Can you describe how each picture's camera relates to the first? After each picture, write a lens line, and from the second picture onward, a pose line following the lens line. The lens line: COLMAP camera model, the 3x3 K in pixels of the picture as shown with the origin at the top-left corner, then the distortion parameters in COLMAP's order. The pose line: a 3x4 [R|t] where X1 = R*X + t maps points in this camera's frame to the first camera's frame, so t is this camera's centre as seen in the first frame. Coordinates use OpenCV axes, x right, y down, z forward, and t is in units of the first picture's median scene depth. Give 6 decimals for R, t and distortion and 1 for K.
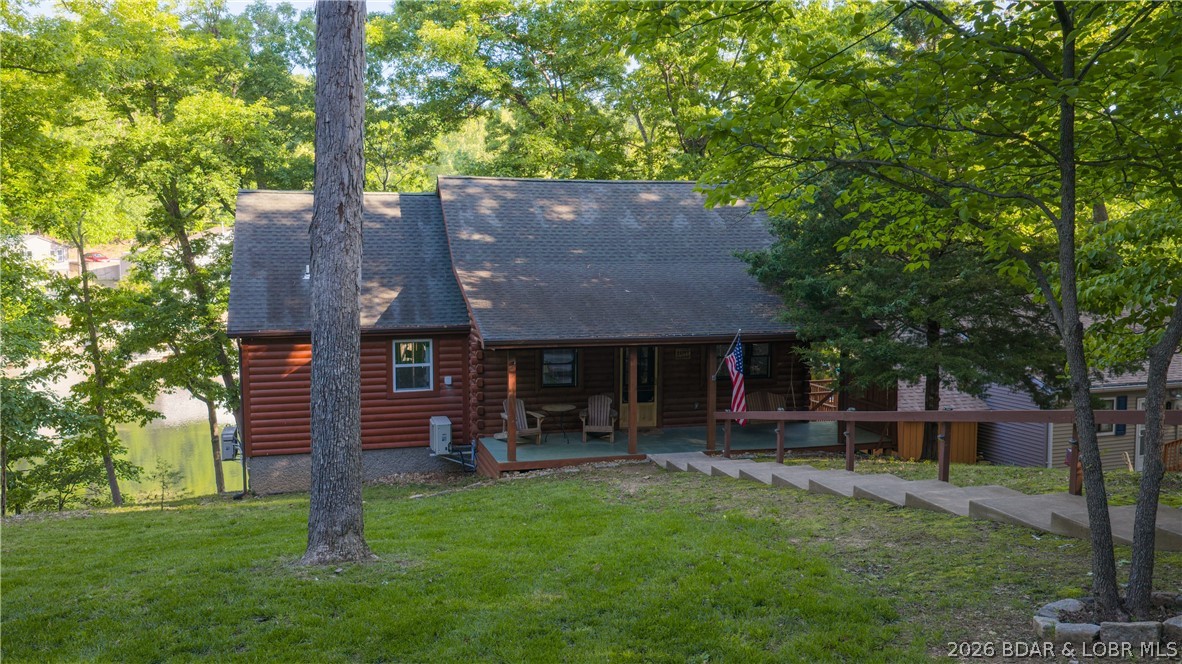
lens RADIAL K [[981.7, 0, 591.0], [0, 981.7, 332.0], [0, 0, 1]] dist [0.006355, 0.000762]
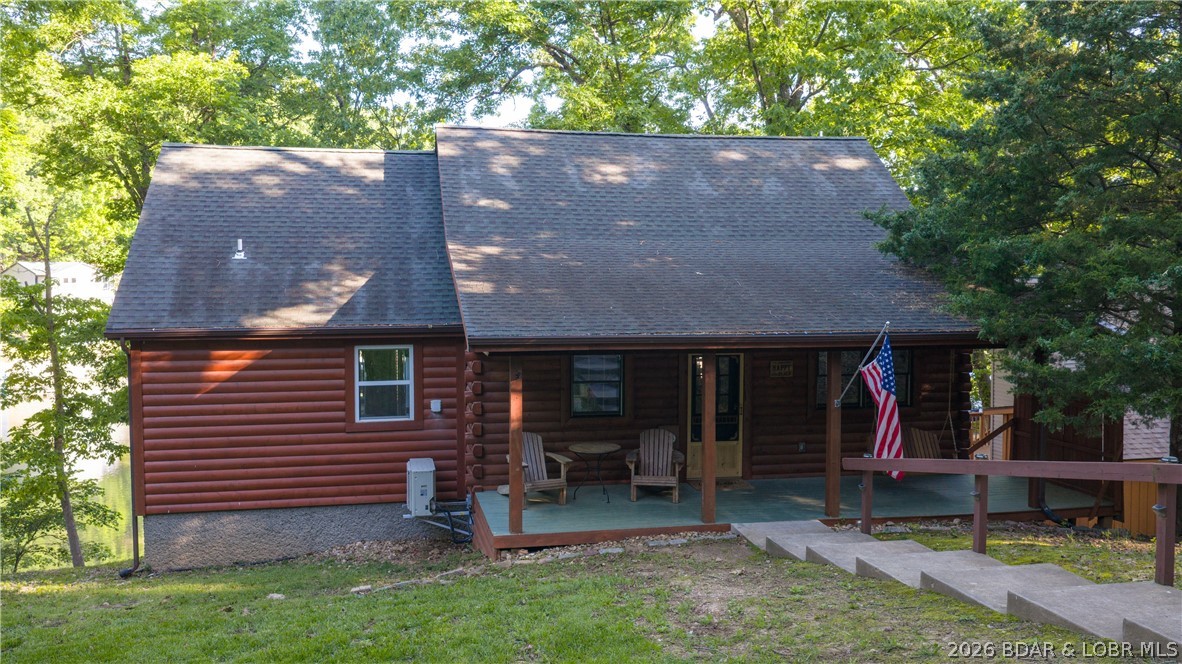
lens RADIAL K [[981.7, 0, 591.0], [0, 981.7, 332.0], [0, 0, 1]] dist [0.006355, 0.000762]
pose [[0.997949, 0.002890, -0.063953, 0.006301], [-0.005289, 0.999287, -0.037377, 0.023586], [0.063799, 0.037638, 0.997253, 0.331367]]
